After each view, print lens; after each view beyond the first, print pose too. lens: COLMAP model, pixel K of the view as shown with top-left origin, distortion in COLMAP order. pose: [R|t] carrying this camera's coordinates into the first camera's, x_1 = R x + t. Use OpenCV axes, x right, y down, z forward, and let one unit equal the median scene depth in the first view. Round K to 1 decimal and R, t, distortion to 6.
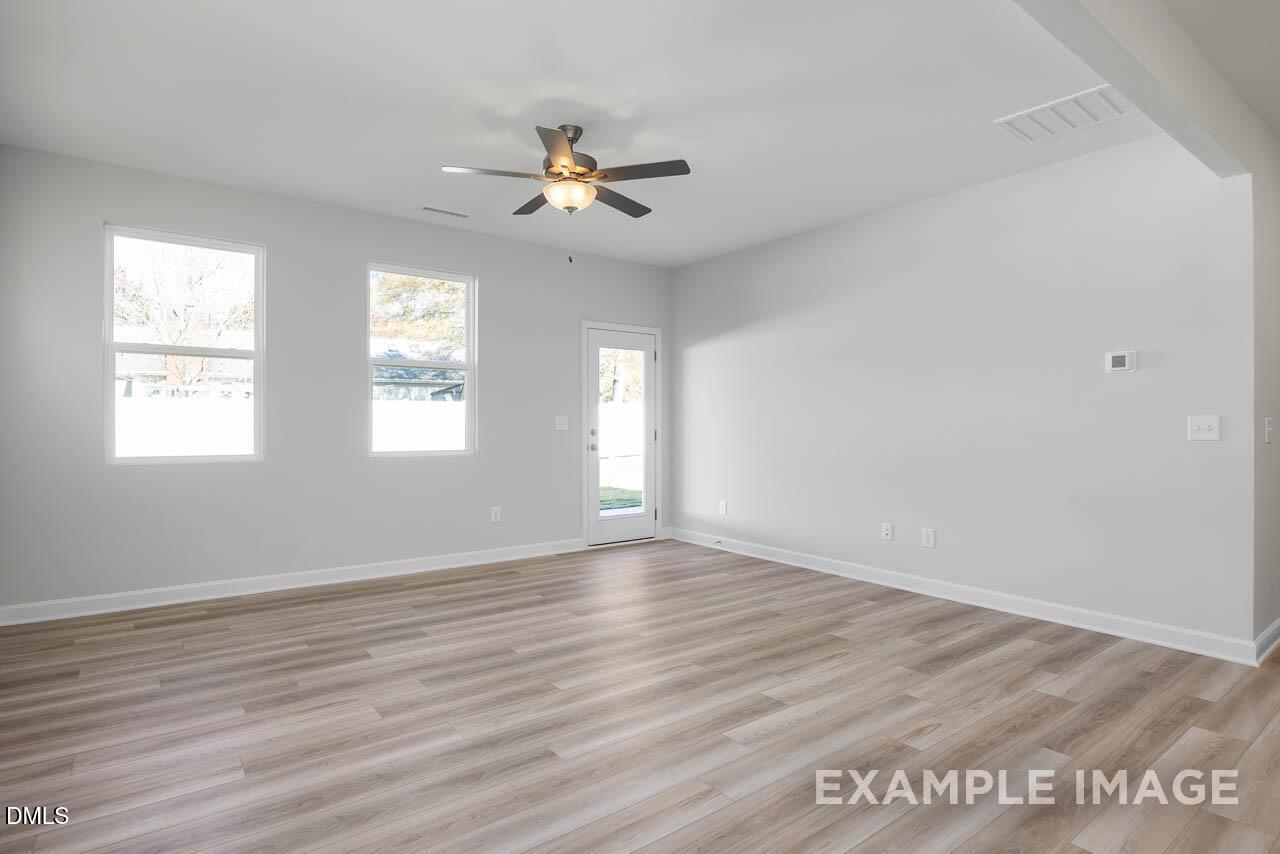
lens RADIAL K [[675.5, 0, 648.0], [0, 675.5, 424.6], [0, 0, 1]] dist [-0.007288, -0.000050]
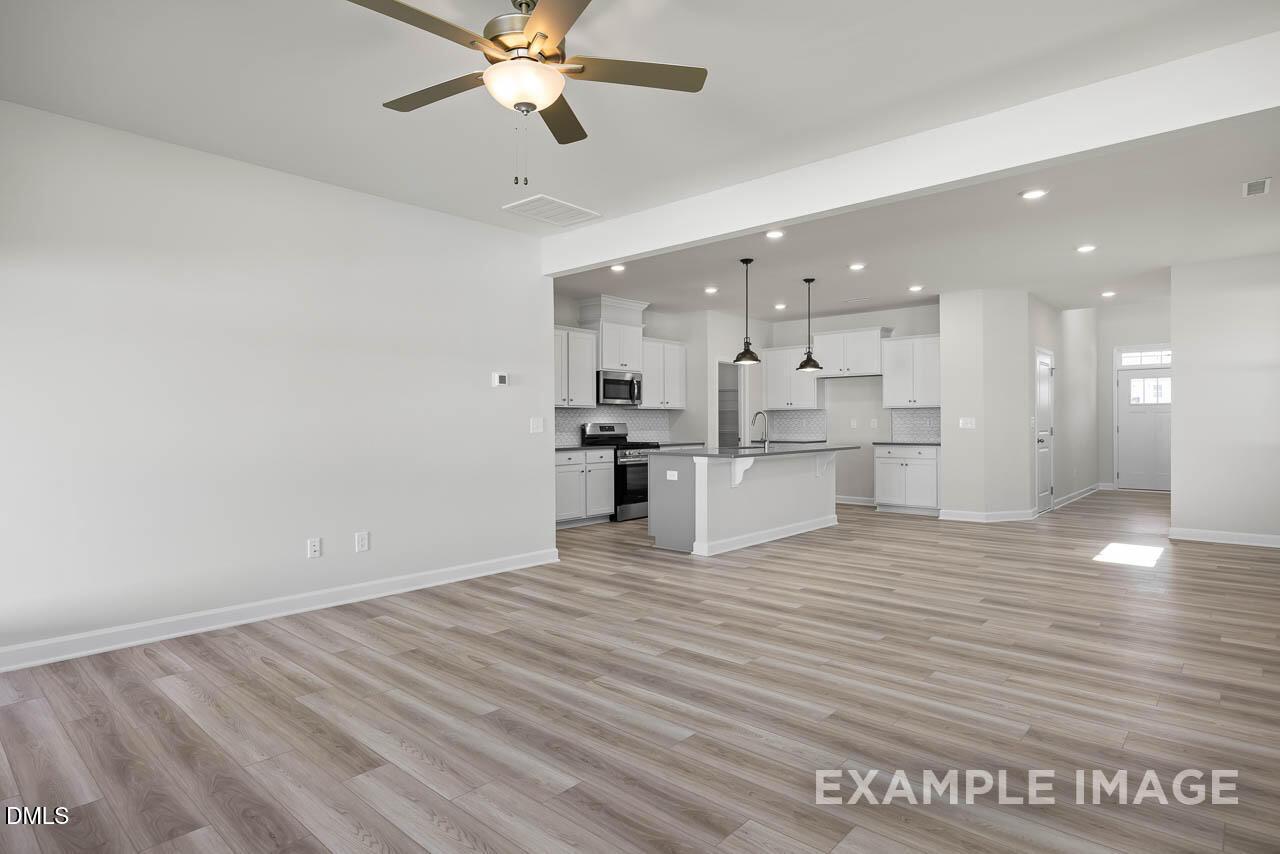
lens RADIAL K [[675.5, 0, 645.5], [0, 675.5, 422.7], [0, 0, 1]] dist [-0.007288, -0.000050]
pose [[-0.176987, -0.005095, 0.984200, -0.815880], [0.003772, 0.999976, 0.005855, -0.010479], [-0.984206, 0.004749, -0.176964, 1.021370]]
